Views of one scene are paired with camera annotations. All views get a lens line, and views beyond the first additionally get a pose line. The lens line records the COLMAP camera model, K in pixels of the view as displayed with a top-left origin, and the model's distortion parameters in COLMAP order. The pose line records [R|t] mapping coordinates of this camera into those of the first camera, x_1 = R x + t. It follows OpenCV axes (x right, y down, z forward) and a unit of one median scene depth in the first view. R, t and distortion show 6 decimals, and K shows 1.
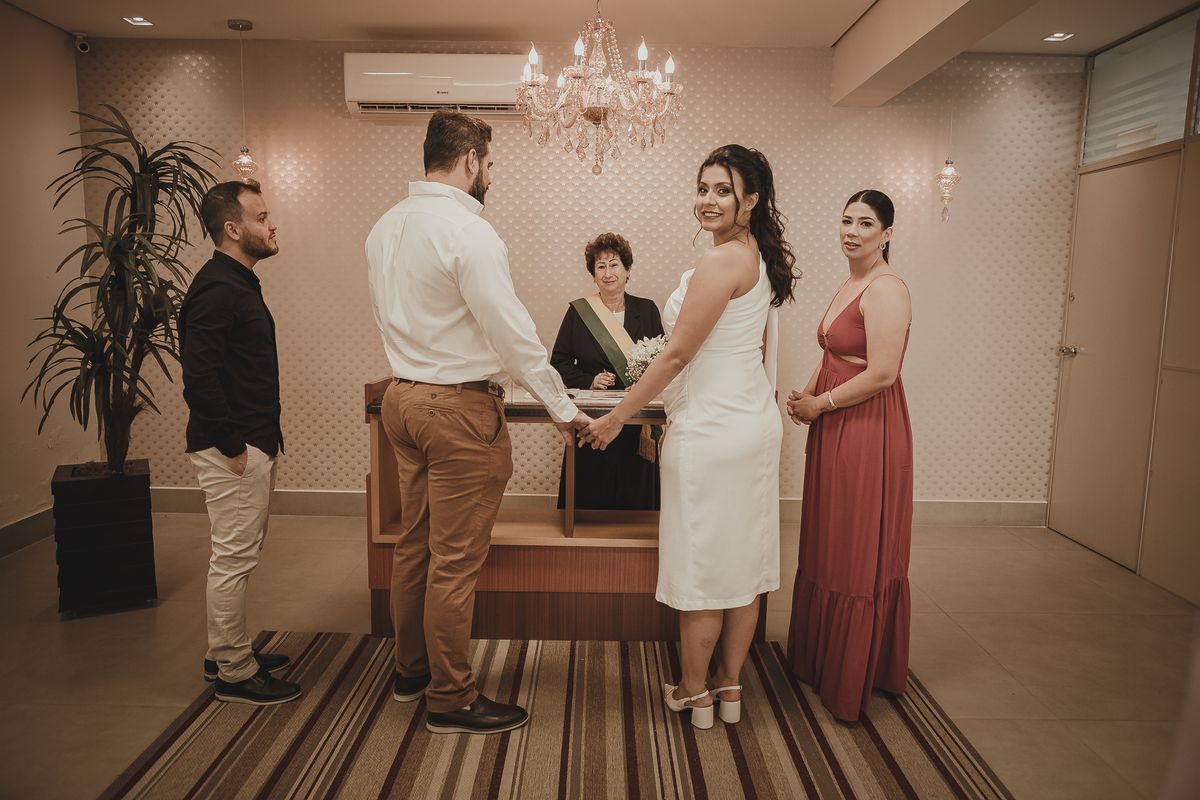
lens RADIAL K [[818.3, 0, 596.6], [0, 818.3, 402.2], [0, 0, 1]] dist [-0.008353, 0.007076]
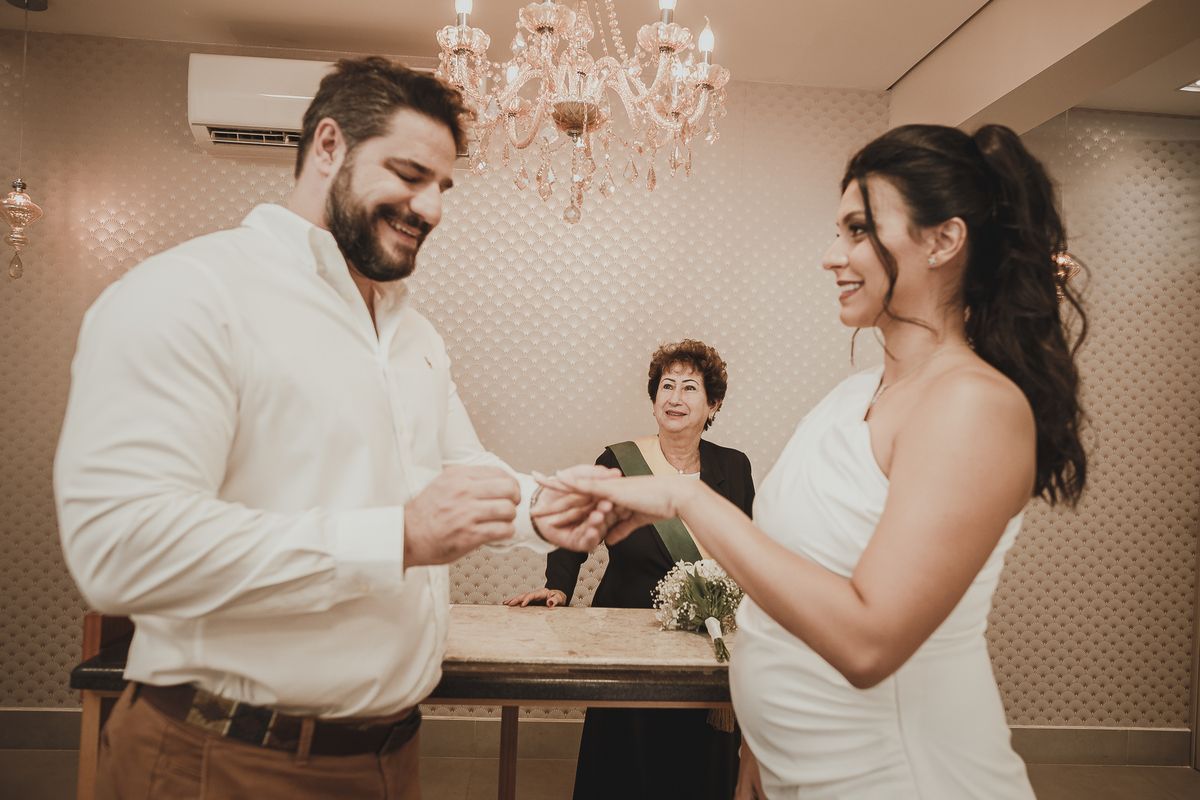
lens RADIAL K [[833.1, 0, 600.0], [0, 833.1, 400.0], [0, 0, 1]] dist [-0.011028, 0.009903]
pose [[0.996930, 0.028322, 0.072999, -0.016226], [-0.018728, 0.991479, -0.128911, -0.073578], [-0.076028, 0.127148, 0.988966, 0.390414]]
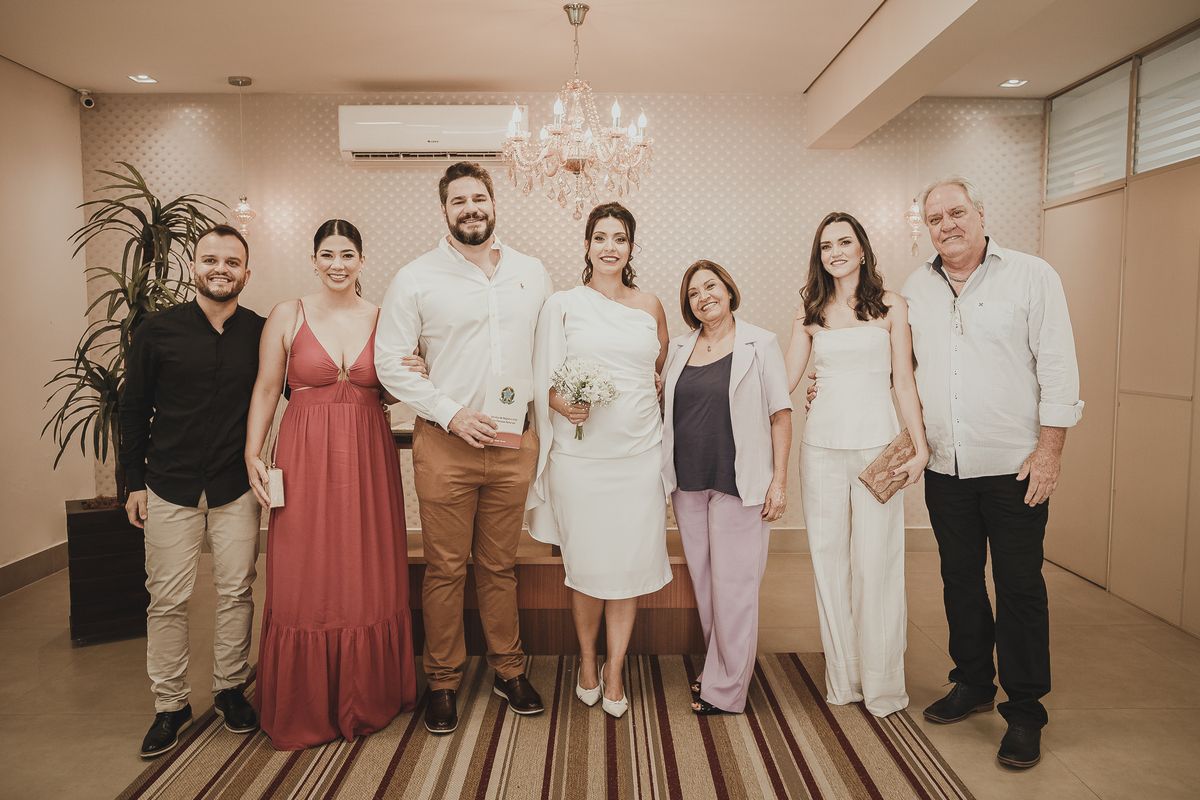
lens RADIAL K [[882.3, 0, 605.6], [0, 882.3, 403.9], [0, 0, 1]] dist [-0.007274, 0.003481]
pose [[0.999829, -0.015933, 0.009433, 0.019495], [0.016404, 0.998501, -0.052213, 0.022874], [-0.008587, 0.052359, 0.998591, -0.132137]]
